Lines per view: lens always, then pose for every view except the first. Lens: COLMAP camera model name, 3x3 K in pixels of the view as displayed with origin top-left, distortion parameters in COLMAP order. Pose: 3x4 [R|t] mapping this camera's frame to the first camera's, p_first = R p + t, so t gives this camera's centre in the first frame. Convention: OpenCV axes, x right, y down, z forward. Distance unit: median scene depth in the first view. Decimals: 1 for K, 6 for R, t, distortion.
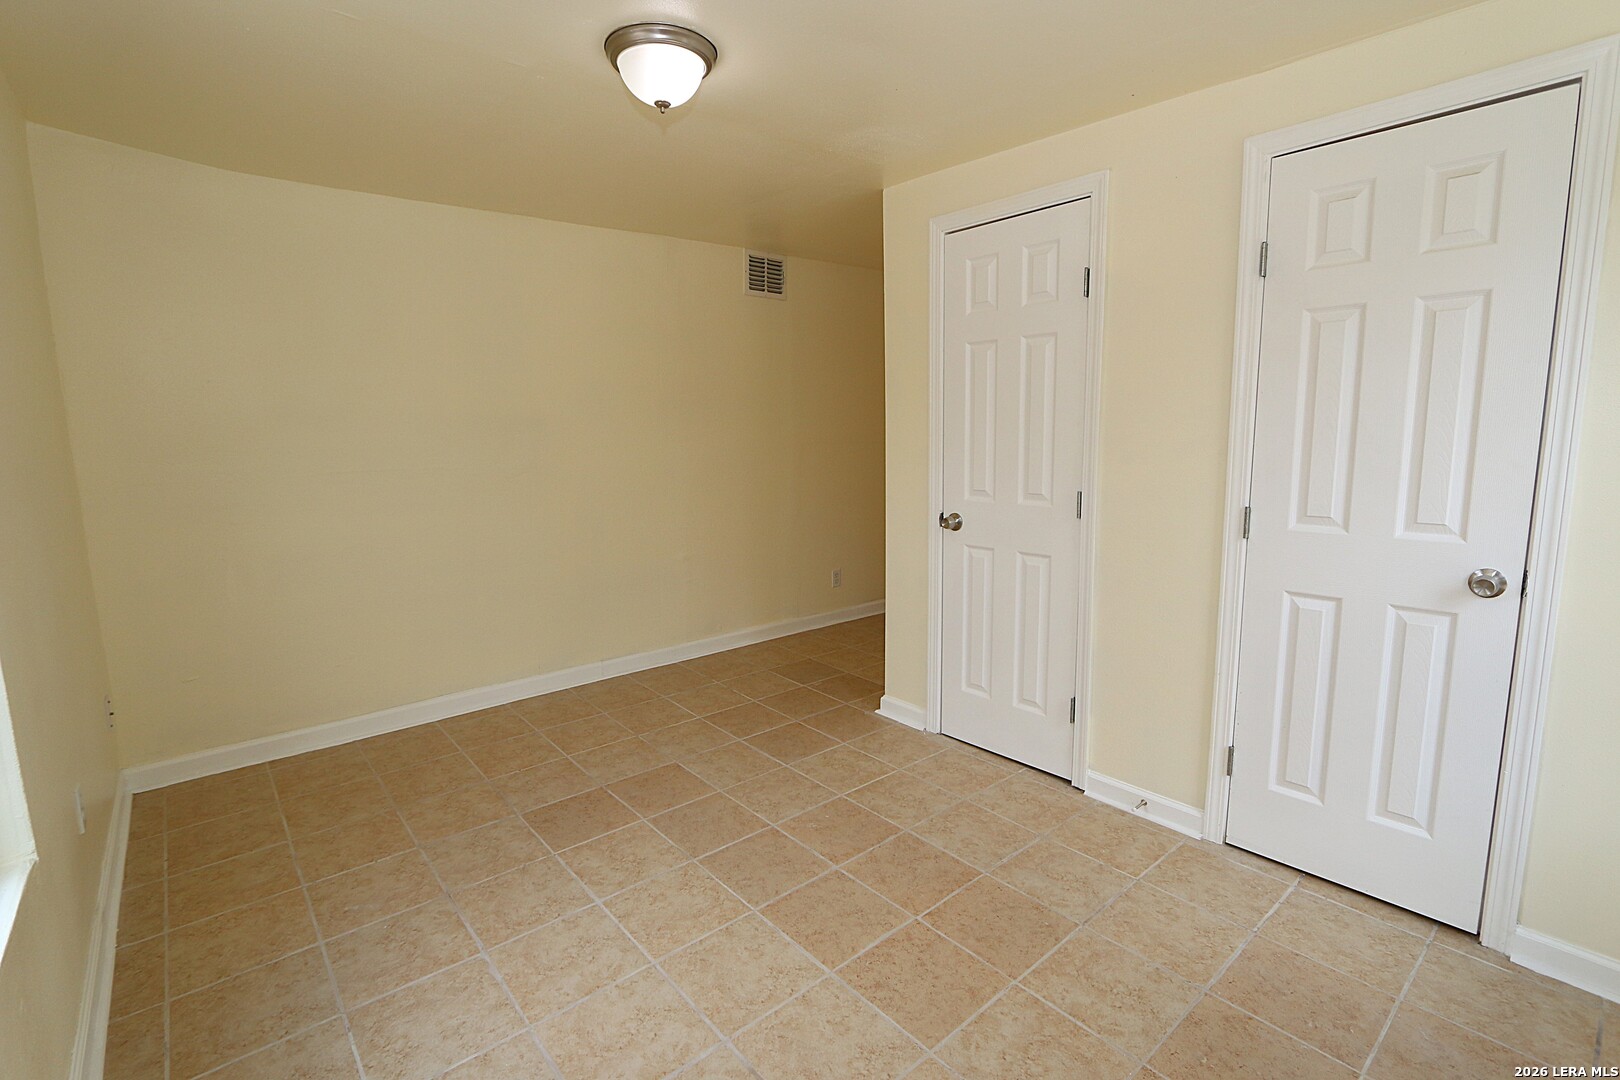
lens RADIAL K [[742.6, 0, 799.2], [0, 742.6, 541.5], [0, 0, 1]] dist [-0.017994, 0.001185]
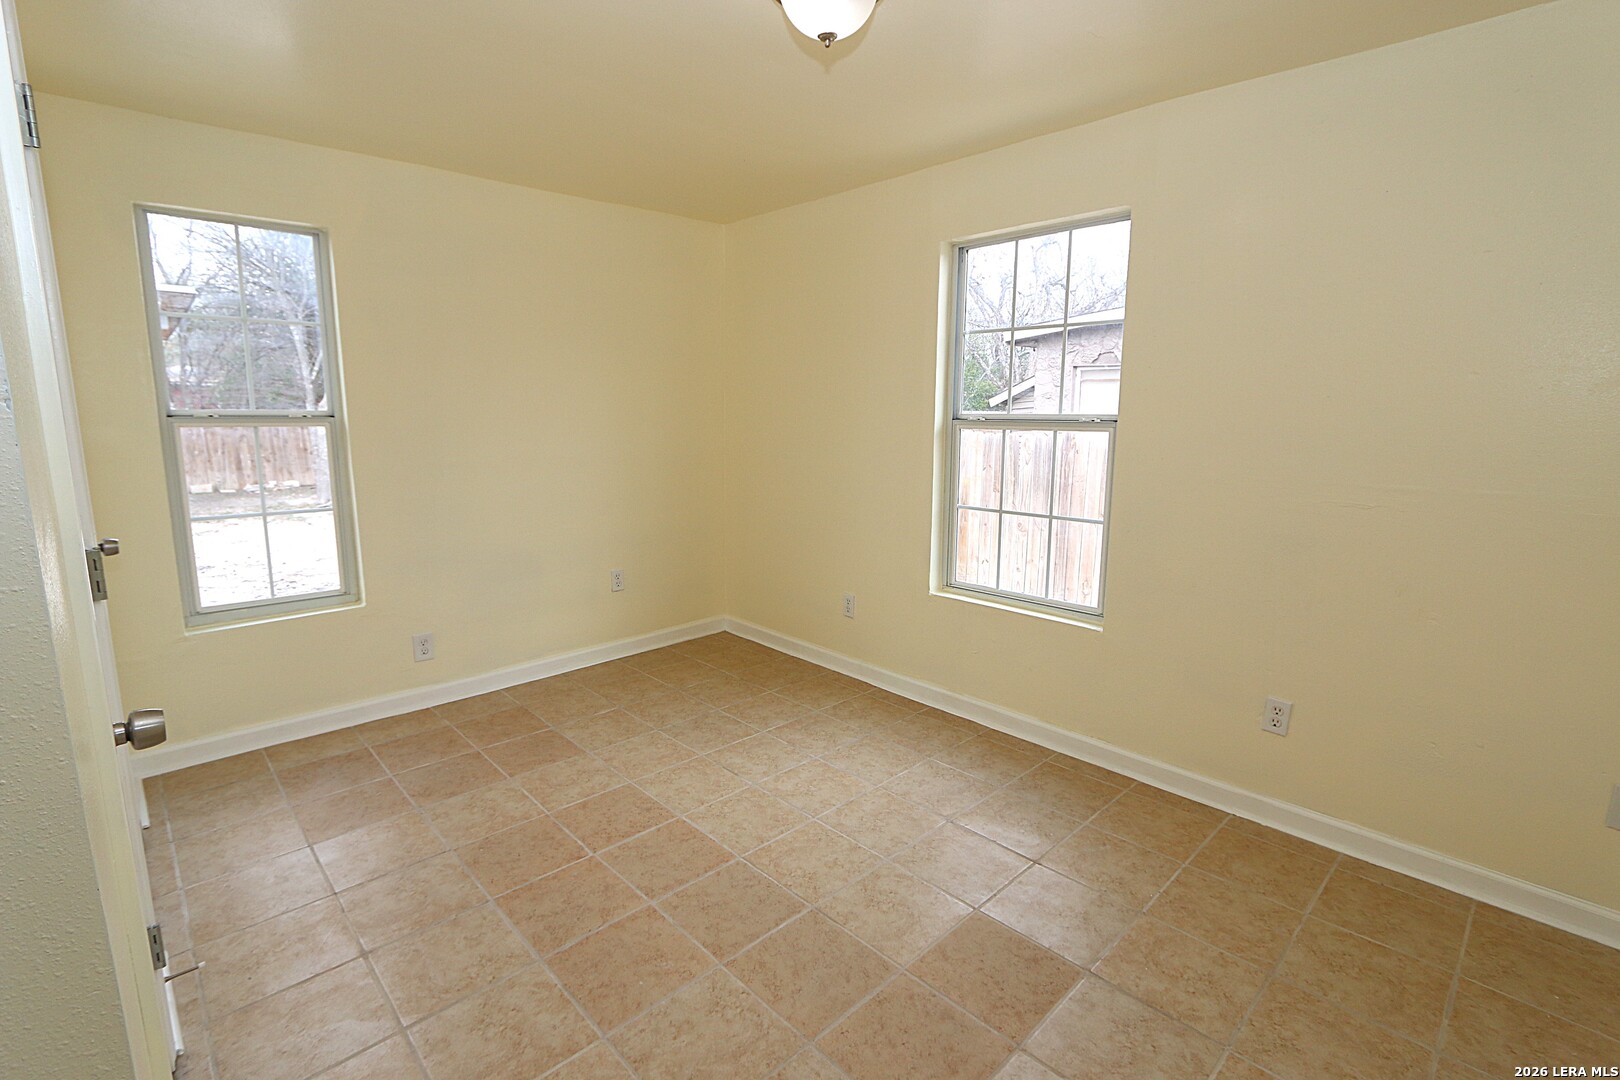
lens RADIAL K [[742.6, 0, 799.2], [0, 742.6, 541.5], [0, 0, 1]] dist [-0.017994, 0.001185]
pose [[-0.998558, 0.009462, -0.052848, -0.099516], [-0.008910, 0.941490, 0.336924, -0.322684], [0.052943, 0.336909, -0.940048, 1.966683]]
